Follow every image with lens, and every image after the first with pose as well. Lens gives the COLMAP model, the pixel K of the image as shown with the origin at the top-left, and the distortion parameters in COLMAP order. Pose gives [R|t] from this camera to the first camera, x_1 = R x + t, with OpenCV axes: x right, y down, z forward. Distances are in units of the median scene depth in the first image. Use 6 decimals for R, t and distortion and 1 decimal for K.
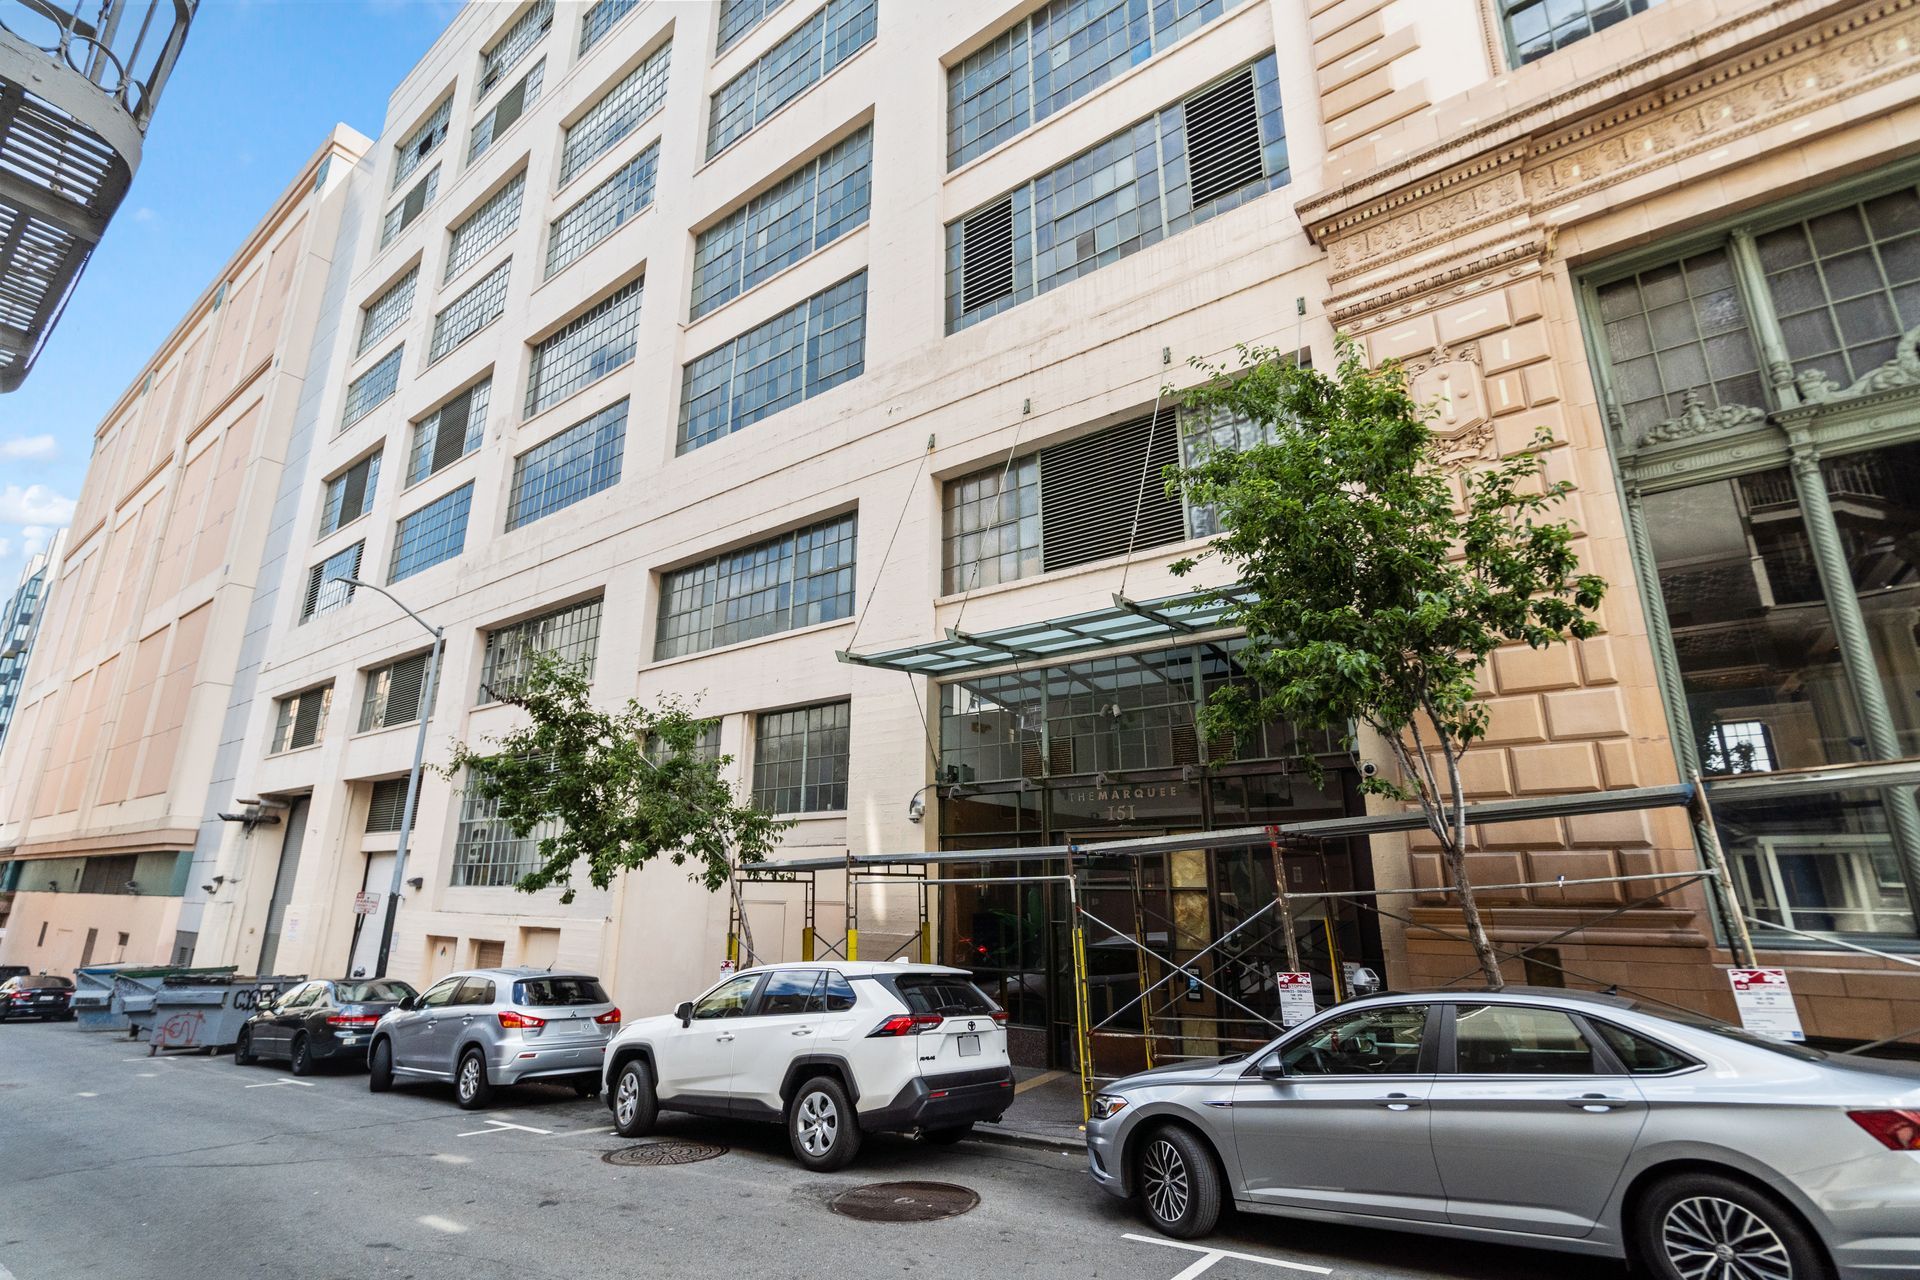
lens RADIAL K [[886.5, 0, 950.5], [0, 886.5, 639.4], [0, 0, 1]] dist [-0.000632, 0.000134]
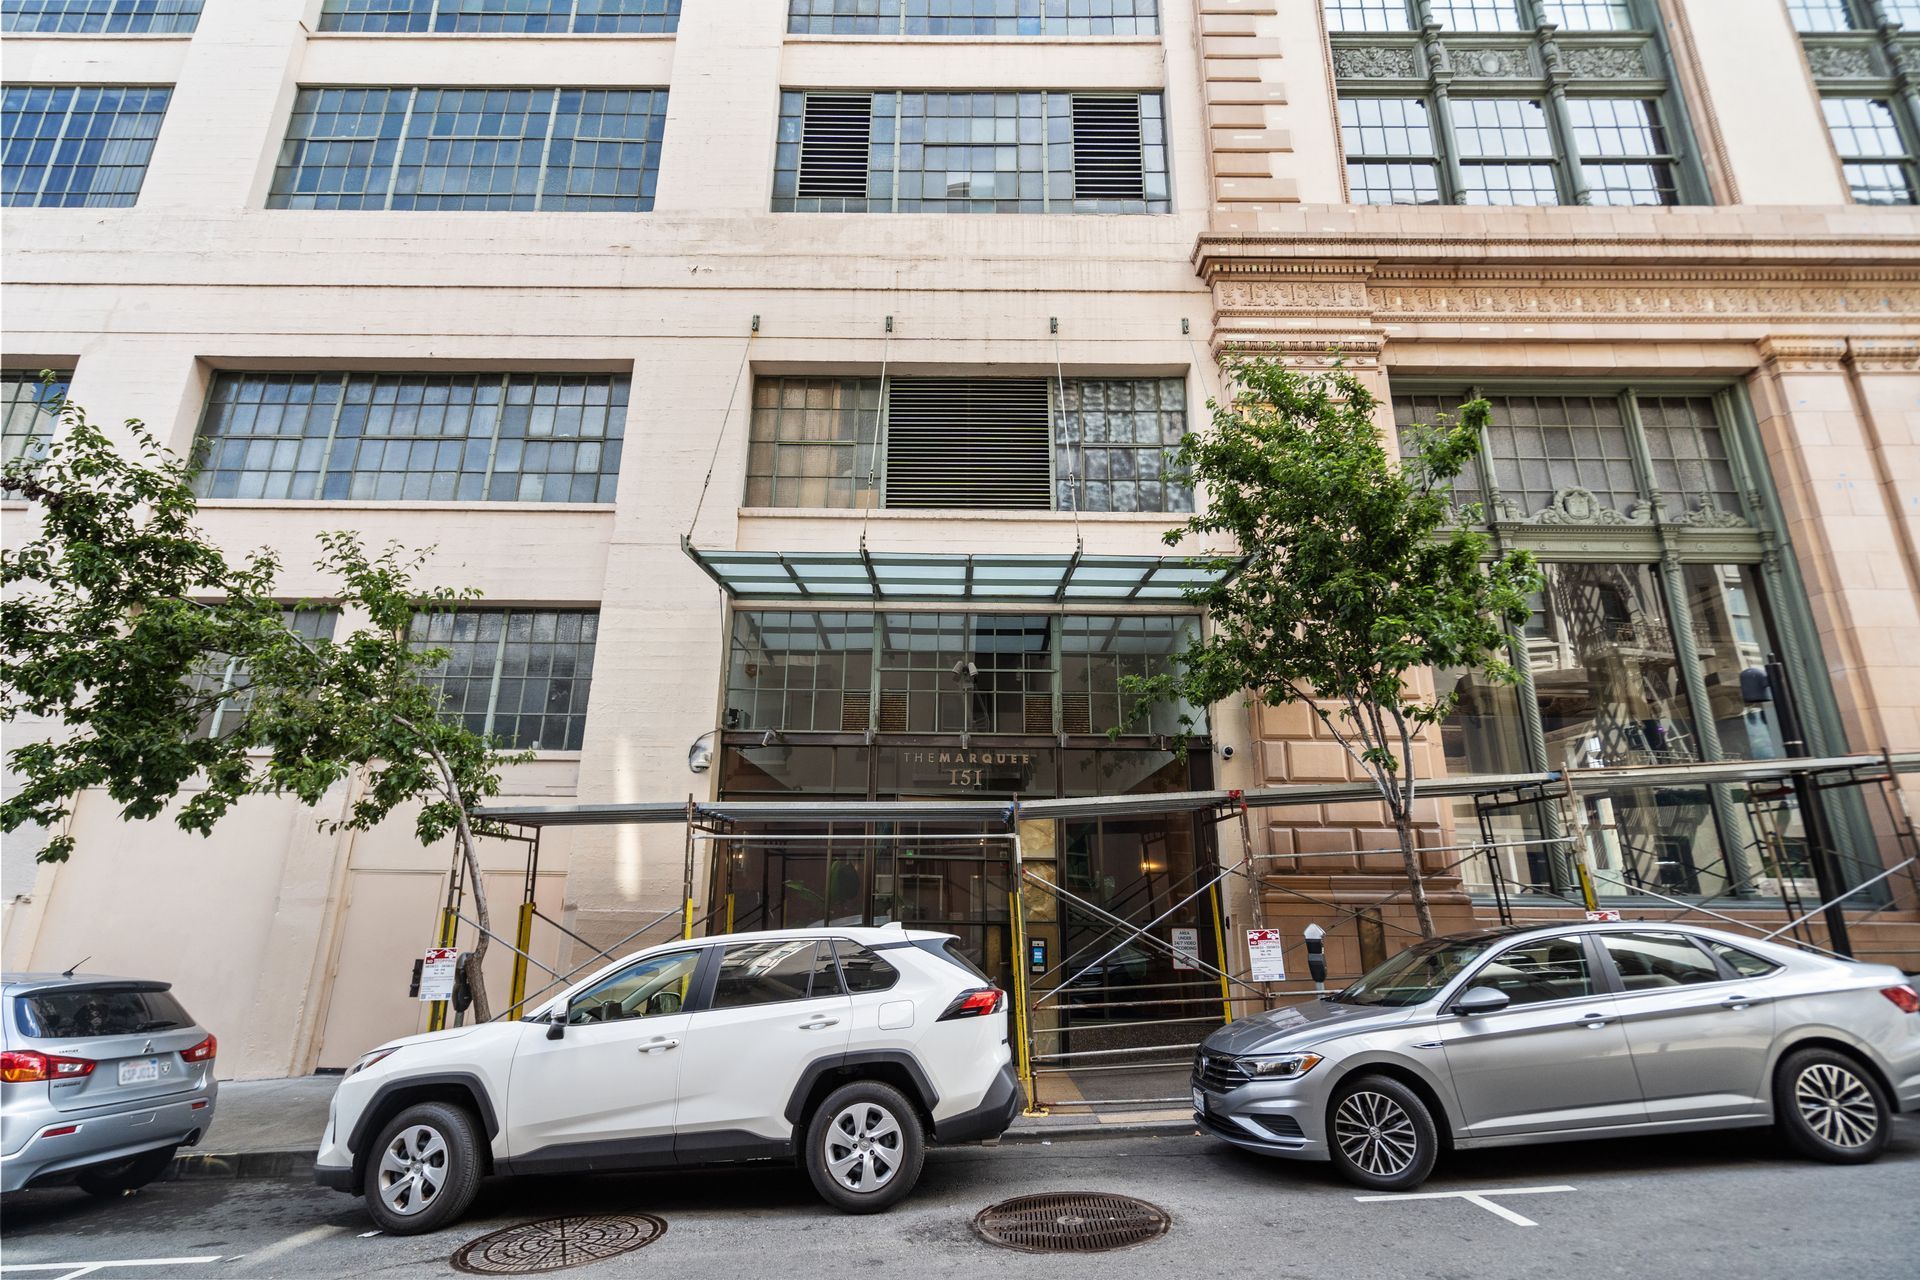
lens RADIAL K [[879.0, 0, 961.2], [0, 879.0, 643.1], [0, 0, 1]] dist [-0.001837, -0.000122]
pose [[0.802676, 0.171889, 0.571109, -0.379378], [-0.168650, 0.983903, -0.059098, 0.117529], [-0.572074, -0.048881, 0.818744, 0.265370]]
